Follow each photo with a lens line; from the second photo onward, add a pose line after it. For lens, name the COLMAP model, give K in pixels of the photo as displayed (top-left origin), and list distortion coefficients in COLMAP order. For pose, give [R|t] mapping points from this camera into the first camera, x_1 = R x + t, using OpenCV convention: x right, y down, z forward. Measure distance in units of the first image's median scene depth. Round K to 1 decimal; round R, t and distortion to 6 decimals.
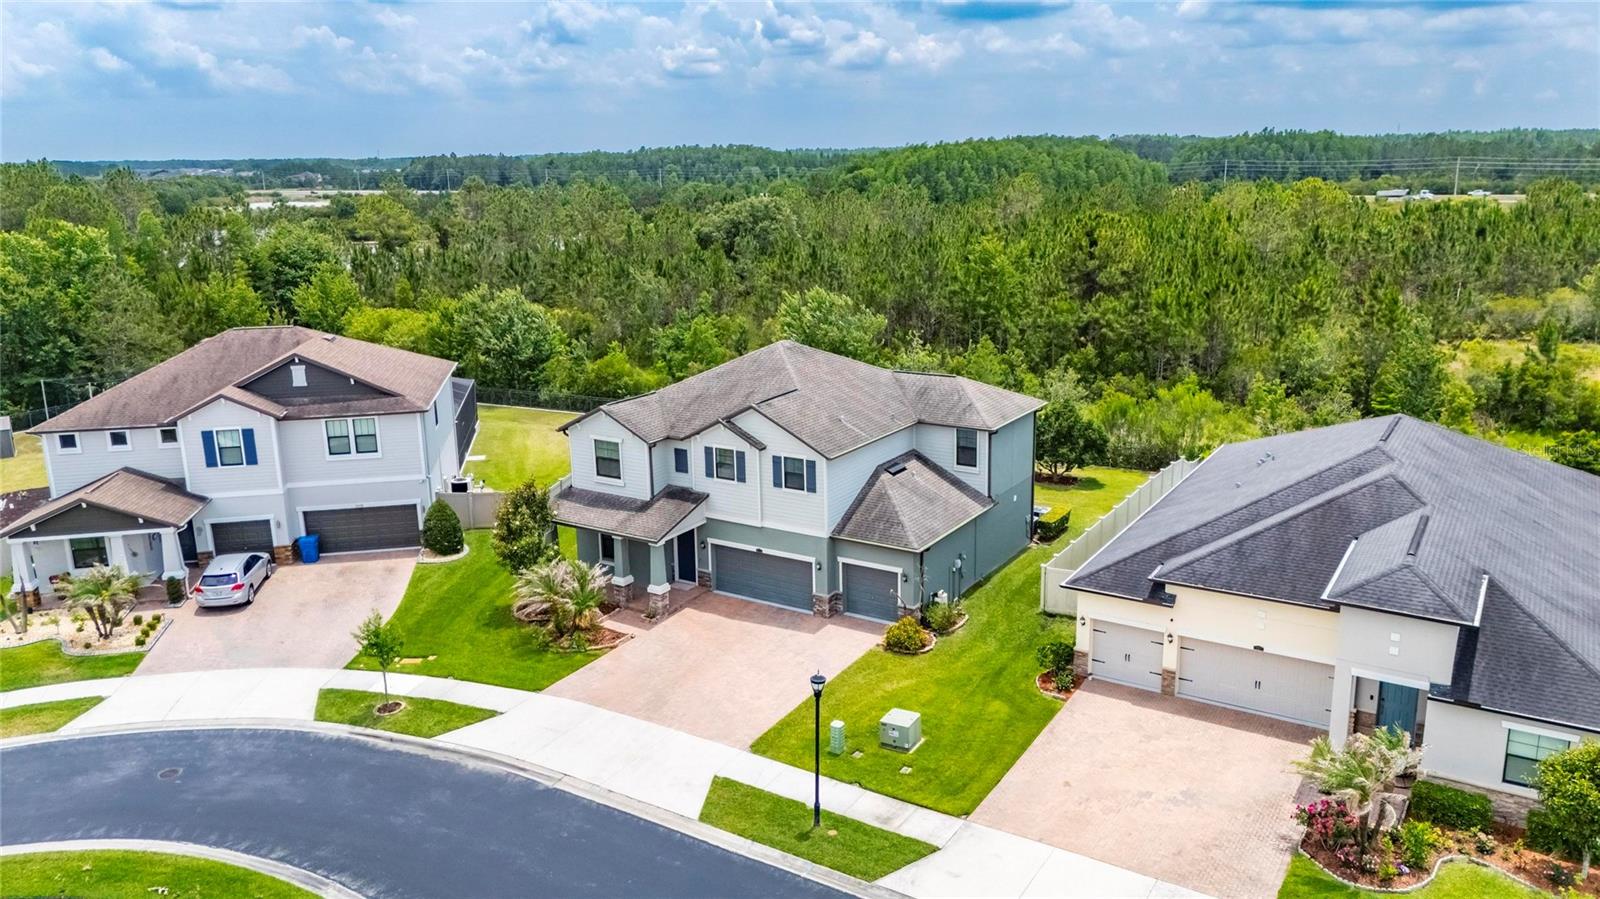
lens RADIAL K [[1178.4, 0, 800.0], [0, 1178.4, 449.5], [0, 0, 1]] dist [0.066242, -0.060736]
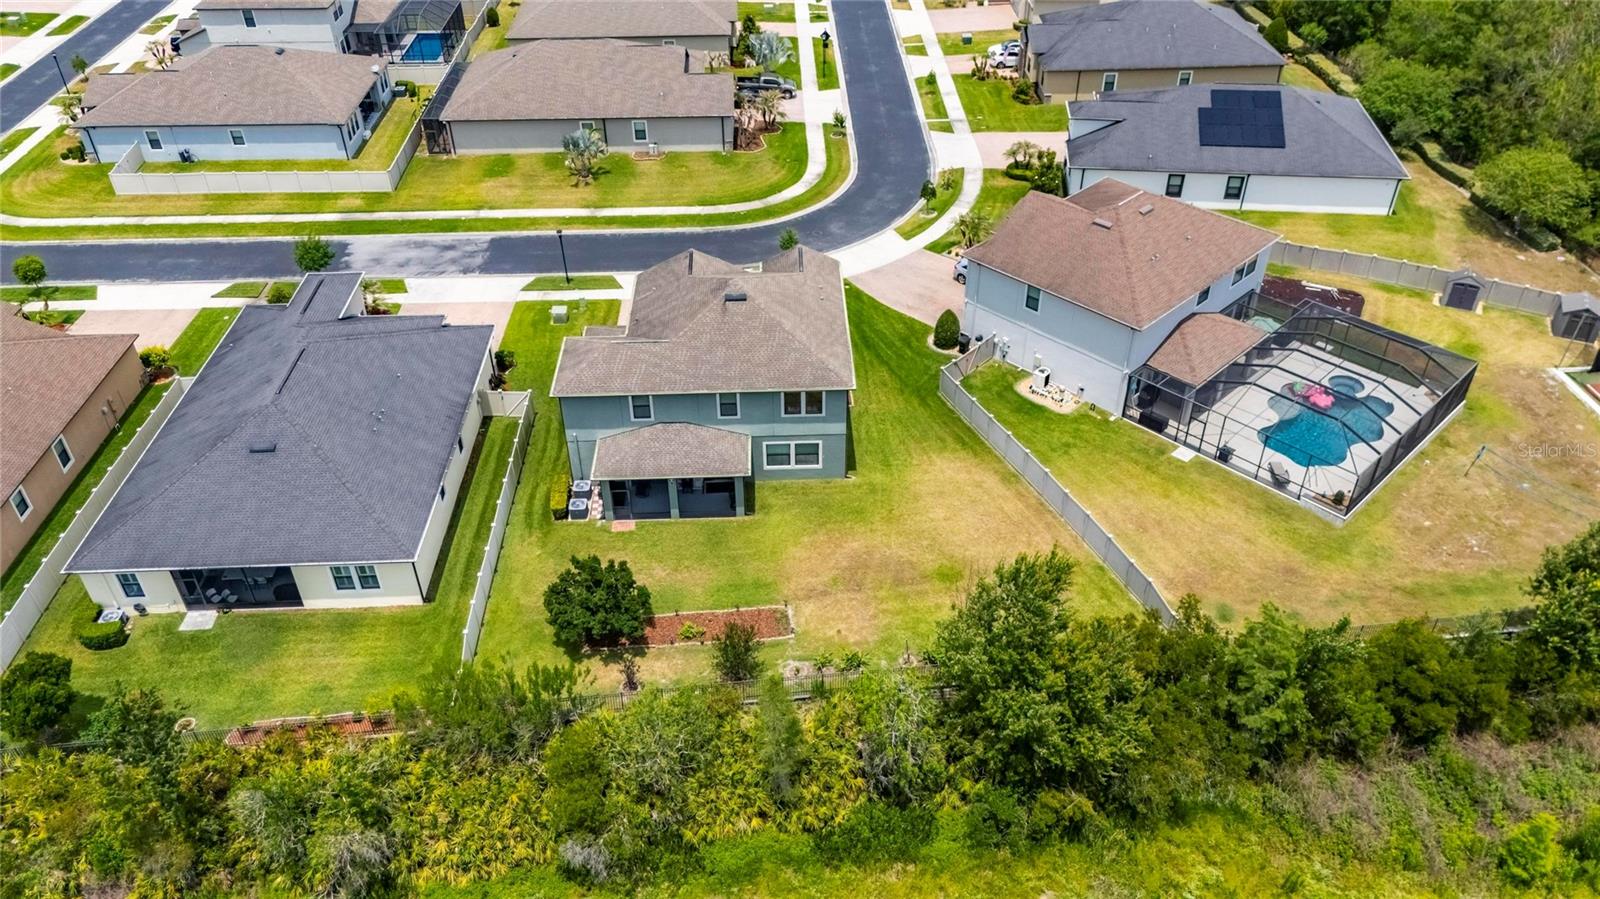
lens RADIAL K [[1178.4, 0, 800.0], [0, 1178.4, 449.5], [0, 0, 1]] dist [0.066242, -0.060736]
pose [[-0.826309, 0.360507, -0.432723, 0.610349], [-0.110144, 0.650036, 0.751879, -1.051700], [0.552343, 0.668946, -0.497423, 2.014106]]
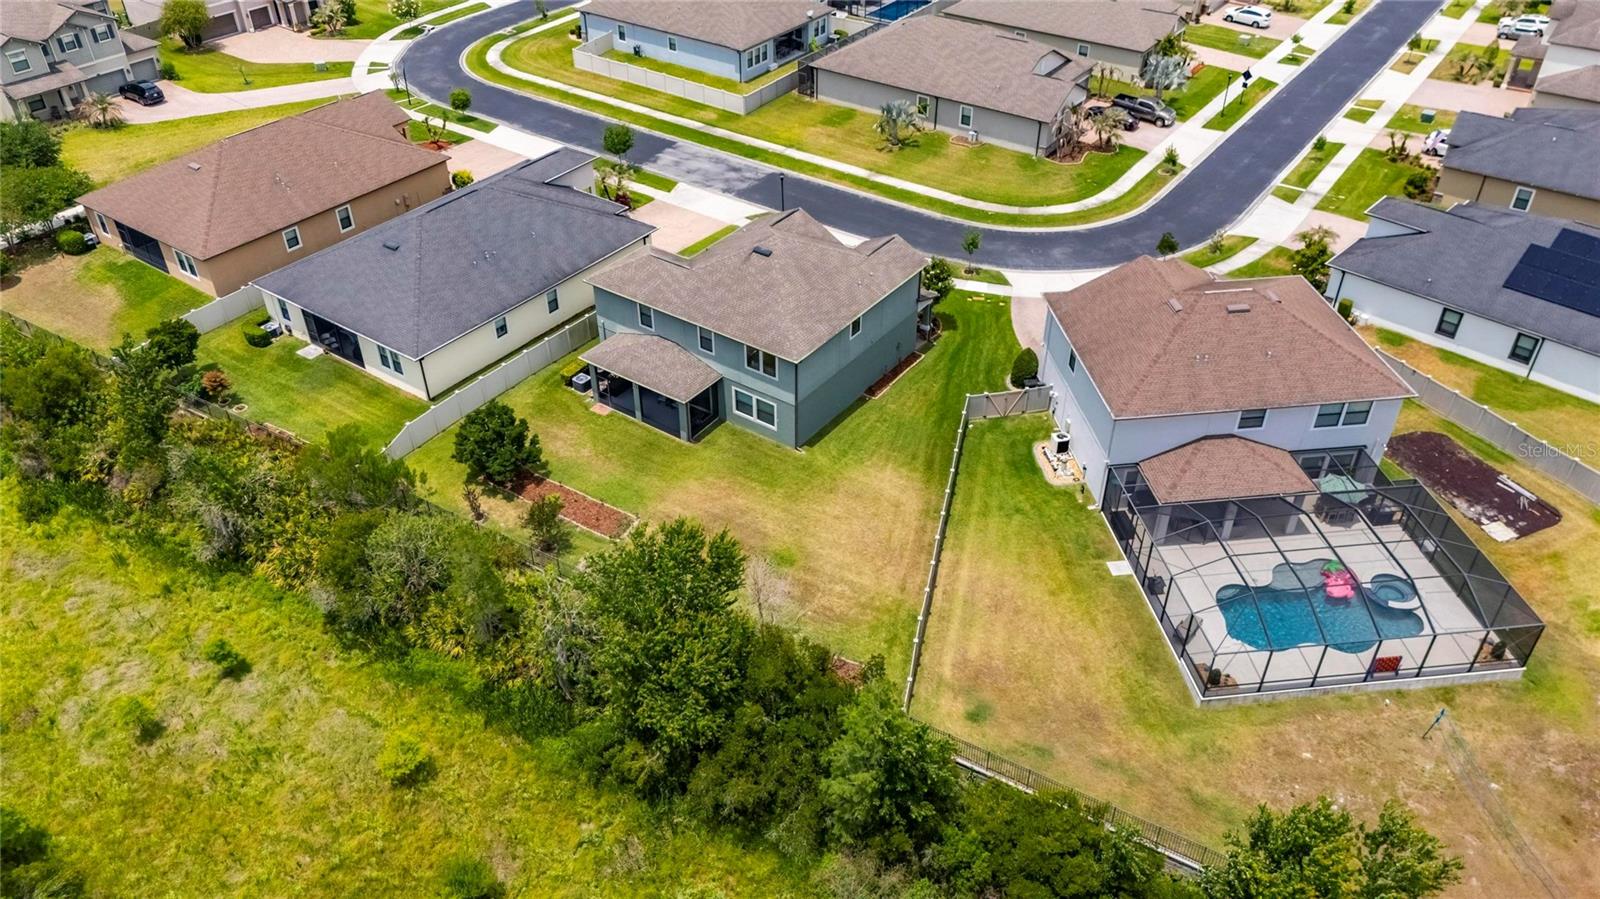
lens RADIAL K [[1178.4, 0, 800.0], [0, 1178.4, 449.5], [0, 0, 1]] dist [0.066242, -0.060736]
pose [[-0.998306, -0.014885, 0.056245, -0.138907], [0.034165, 0.632511, 0.773797, -1.107733], [-0.047094, 0.774408, -0.630931, 2.295168]]
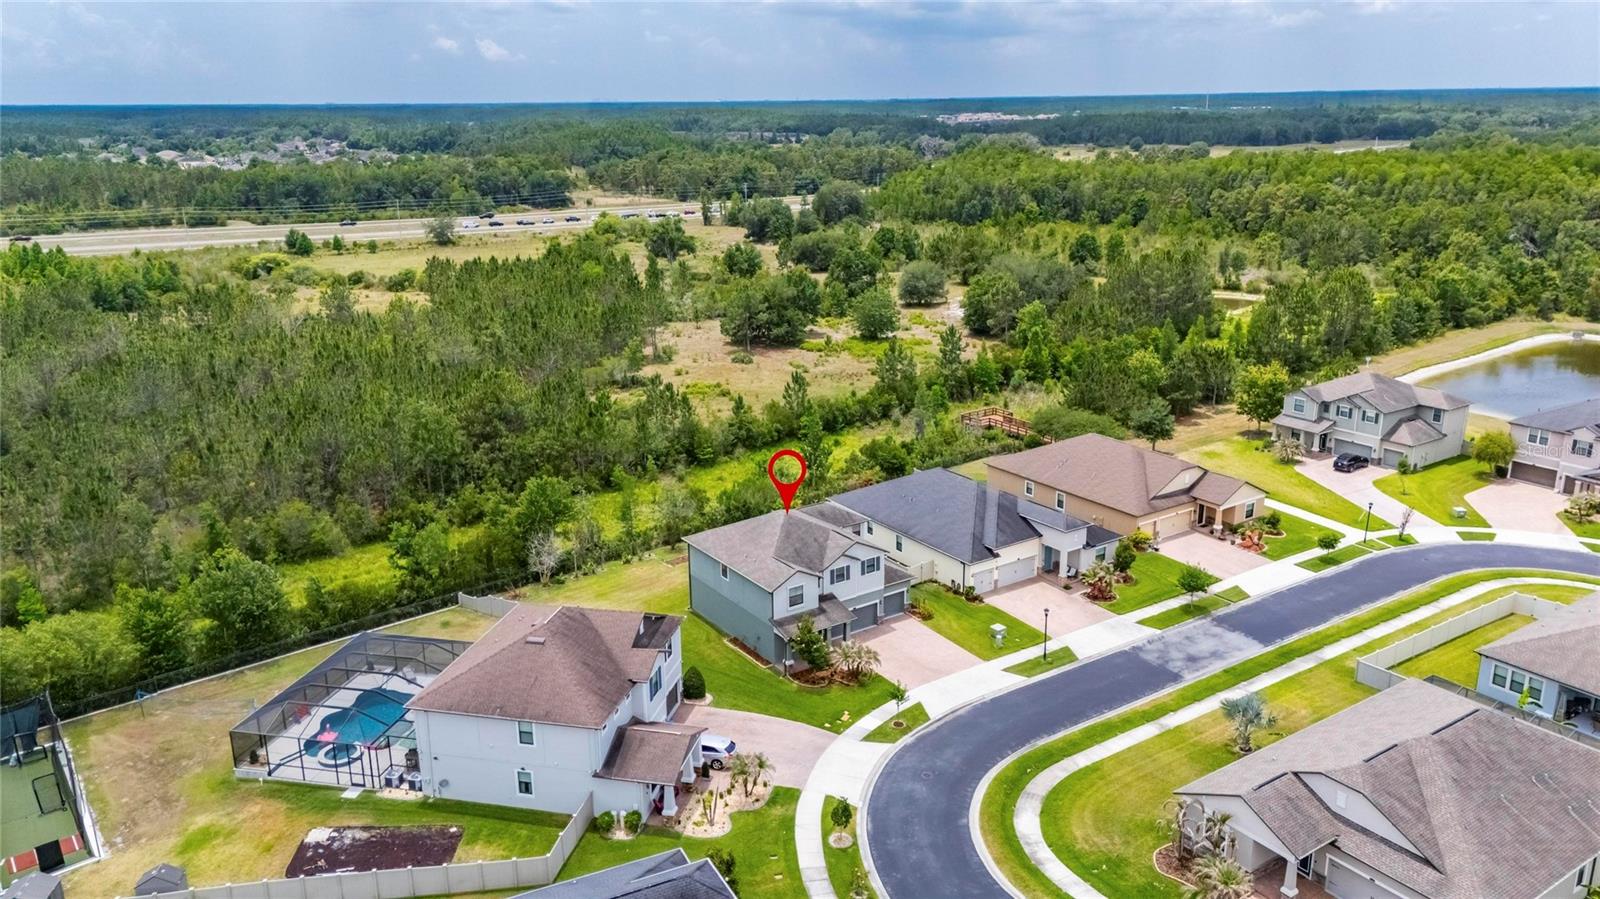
lens RADIAL K [[1175.7, 0, 800.0], [0, 1175.7, 449.5], [0, 0, 1]] dist [0.096645, -0.119471]
pose [[0.395268, -0.247190, 0.884681, -1.881468], [0.225918, 0.959689, 0.167210, -0.564533], [-0.890351, 0.133772, 0.435179, 0.143461]]
